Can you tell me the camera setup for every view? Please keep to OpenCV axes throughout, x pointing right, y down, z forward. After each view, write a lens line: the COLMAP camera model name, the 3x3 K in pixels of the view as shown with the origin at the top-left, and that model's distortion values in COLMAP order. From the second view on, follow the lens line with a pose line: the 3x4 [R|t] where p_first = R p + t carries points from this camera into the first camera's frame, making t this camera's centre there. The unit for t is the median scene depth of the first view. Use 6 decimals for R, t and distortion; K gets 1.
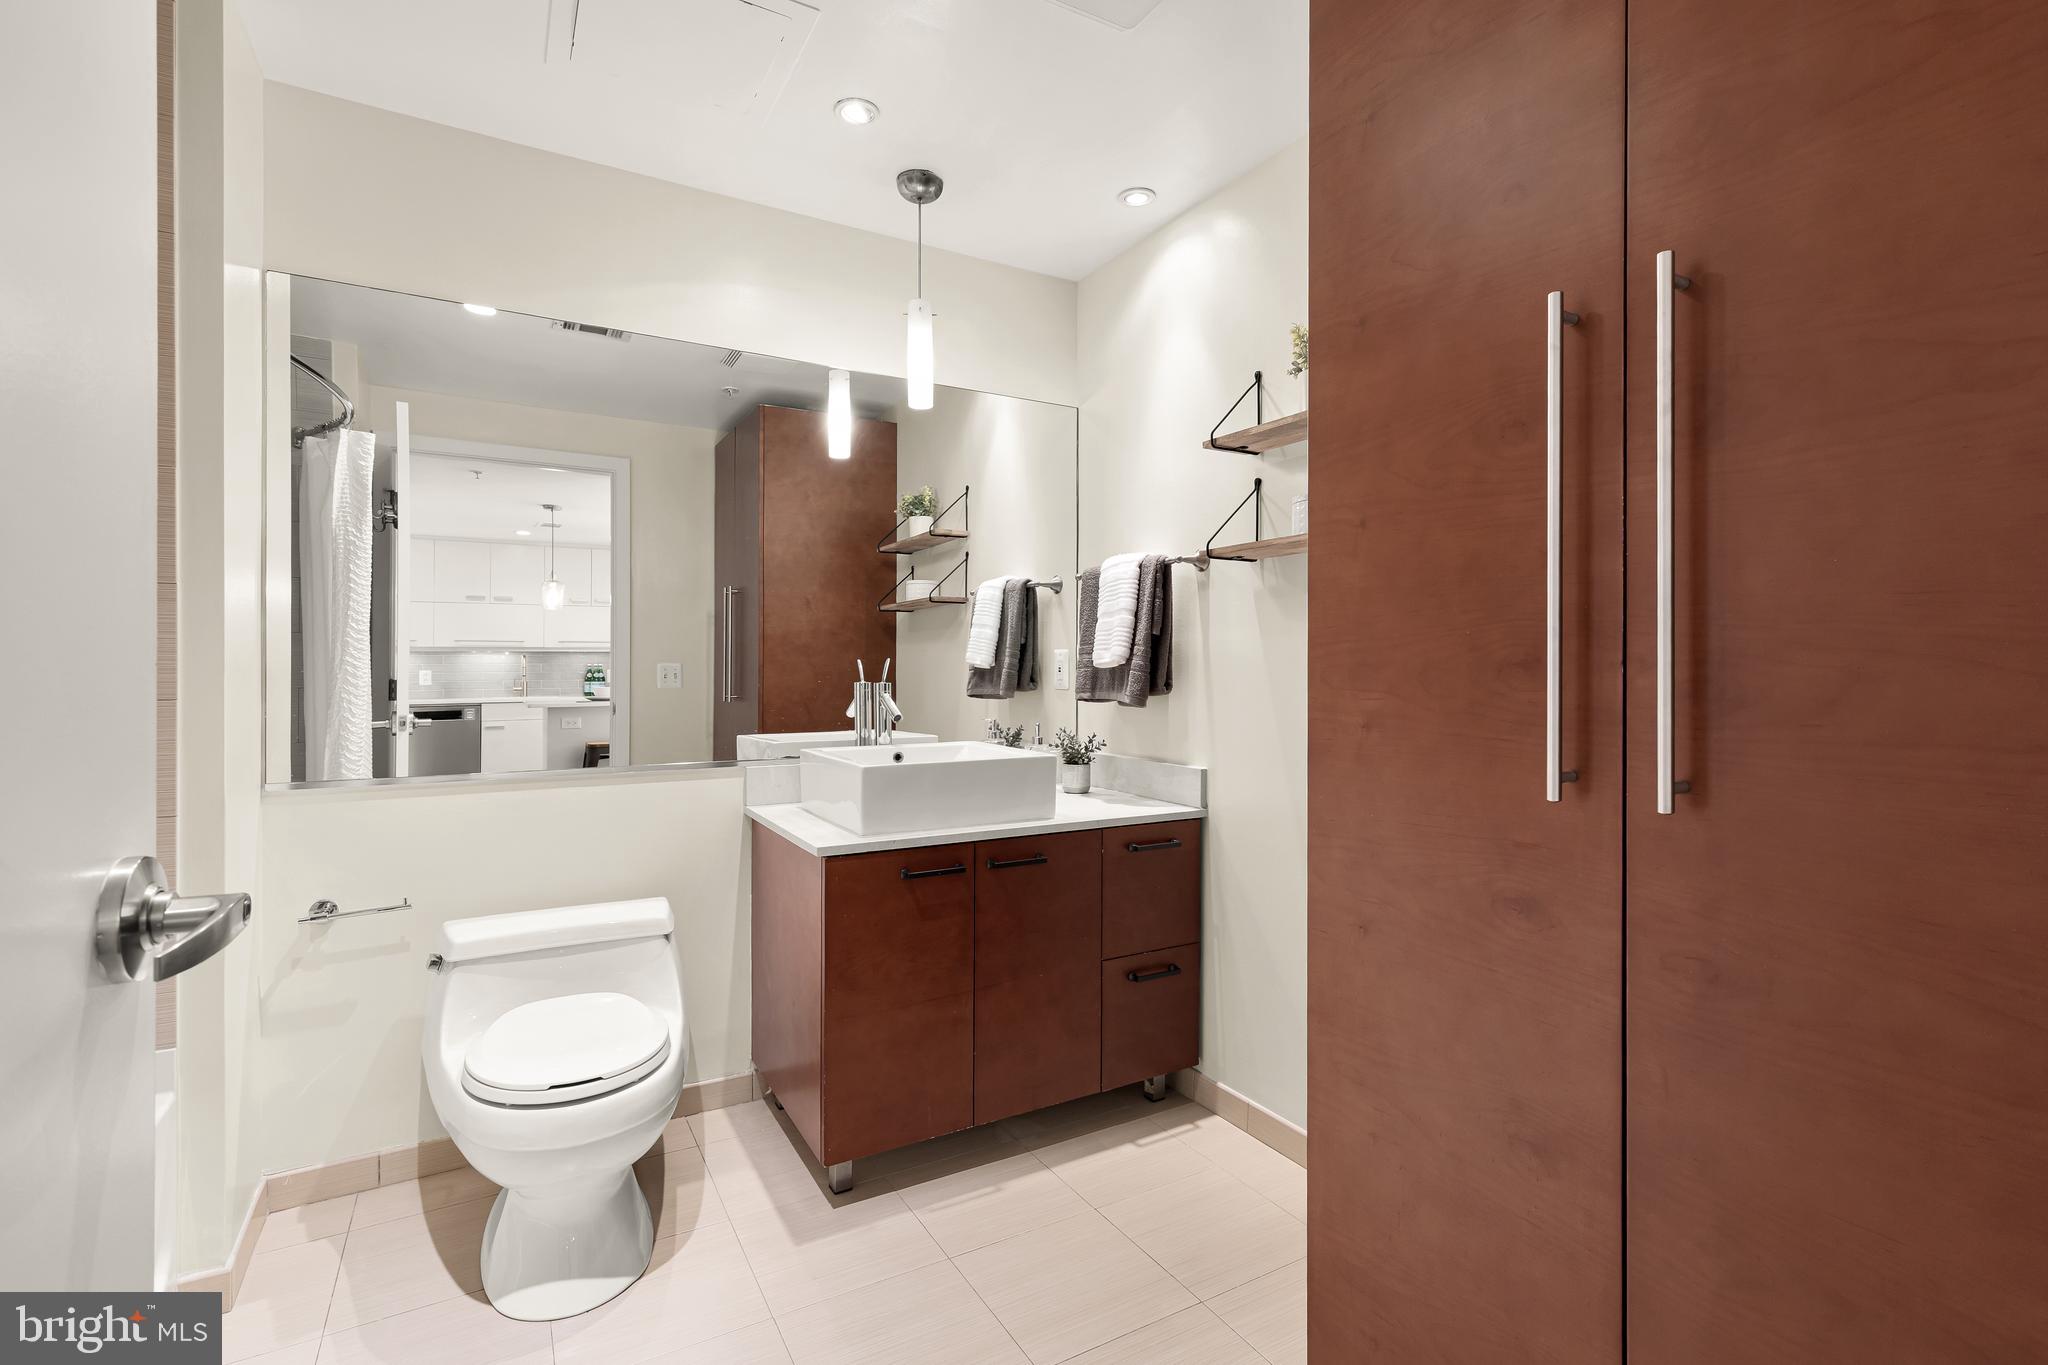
lens RADIAL K [[937.8, 0, 1030.4], [0, 937.8, 673.5], [0, 0, 1]] dist [0.007110, -0.002106]
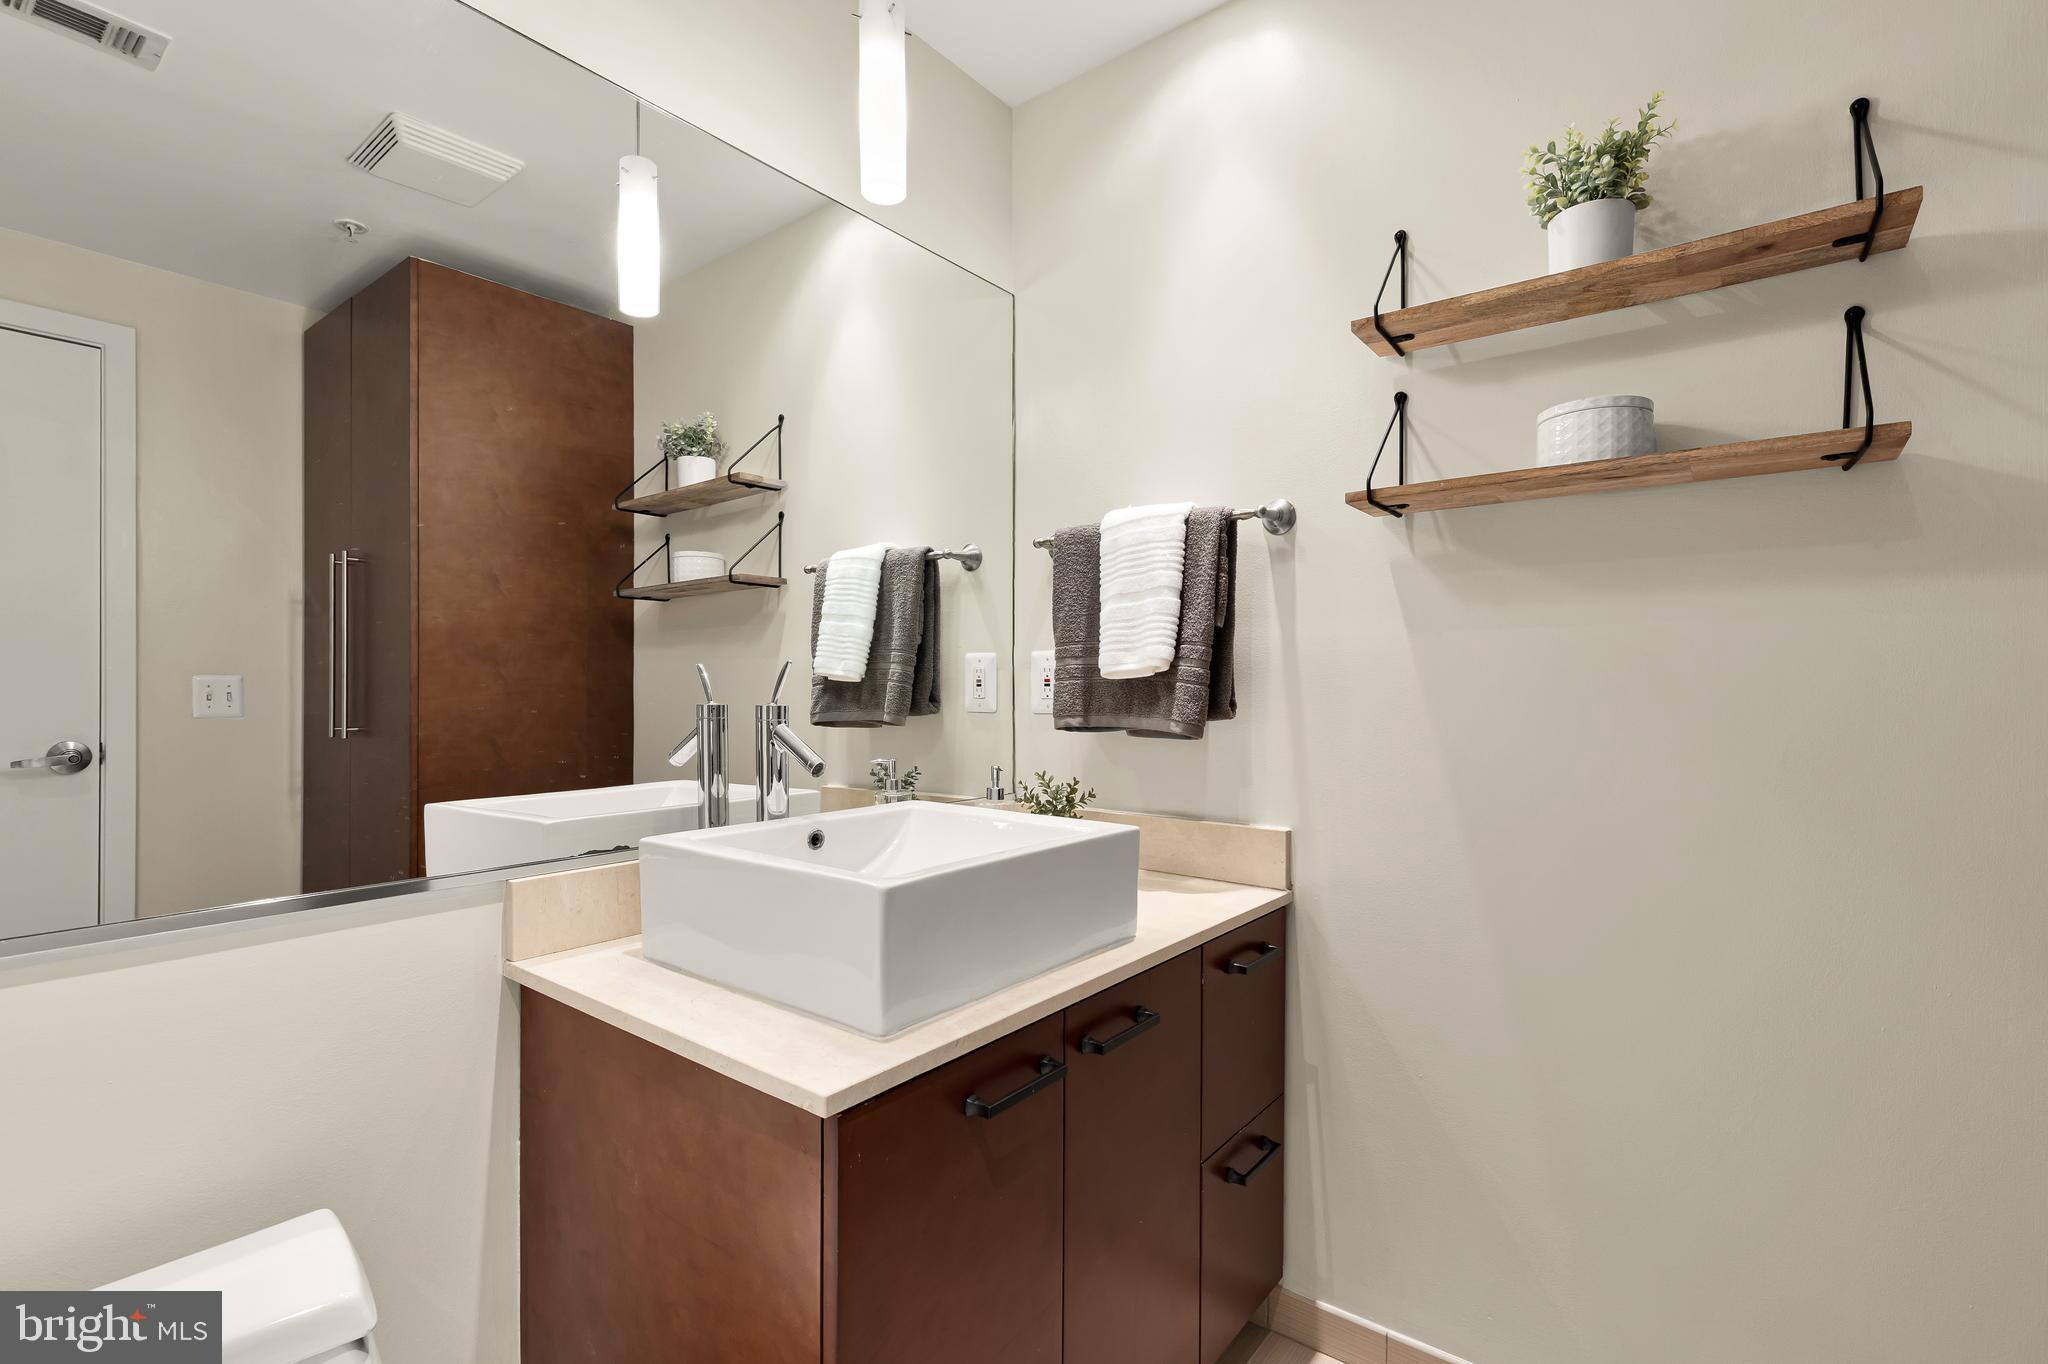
lens RADIAL K [[937.8, 0, 1018.3], [0, 937.8, 687.6], [0, 0, 1]] dist [0.007110, -0.002106]
pose [[0.928755, -0.003219, 0.370681, -0.190284], [0.004807, 0.999983, -0.003361, 0.001564], [-0.370664, 0.004903, 0.928754, 0.359353]]
